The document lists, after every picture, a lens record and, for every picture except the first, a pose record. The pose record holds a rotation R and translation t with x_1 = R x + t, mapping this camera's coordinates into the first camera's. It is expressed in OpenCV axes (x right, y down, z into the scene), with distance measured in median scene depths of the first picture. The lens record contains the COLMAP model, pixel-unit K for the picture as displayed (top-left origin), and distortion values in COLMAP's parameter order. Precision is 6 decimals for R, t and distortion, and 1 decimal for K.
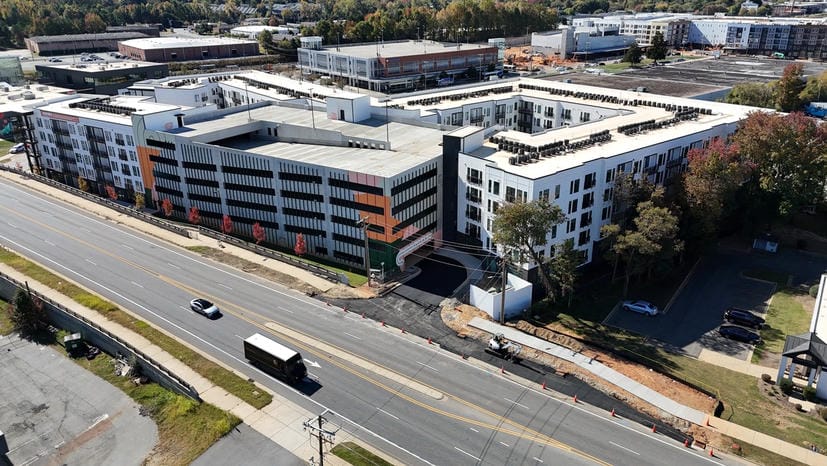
lens RADIAL K [[608.2, 0, 413.5], [0, 608.2, 233.0], [0, 0, 1]] dist [0.084647, -0.085752]
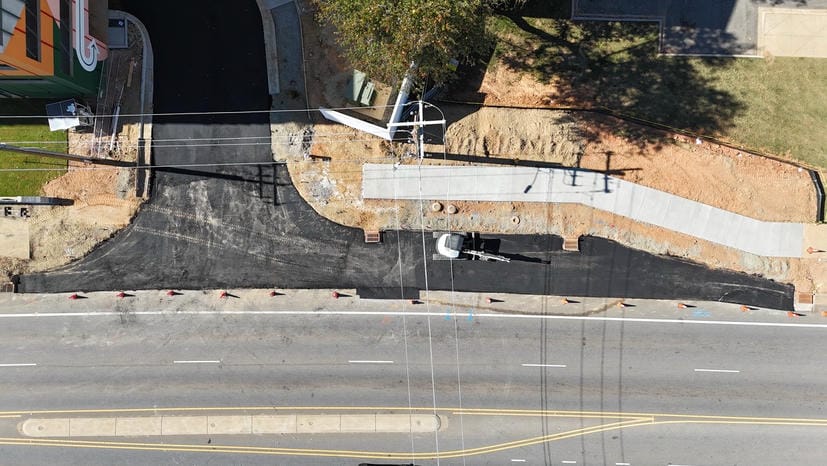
lens RADIAL K [[606.0, 0, 413.5], [0, 606.0, 233.0], [0, 0, 1]] dist [0.088402, -0.087427]
pose [[0.835565, -0.549346, 0.007107, 0.081237], [0.196949, 0.311589, 0.929582, -0.233274], [-0.512877, -0.775327, 0.368546, 0.607477]]
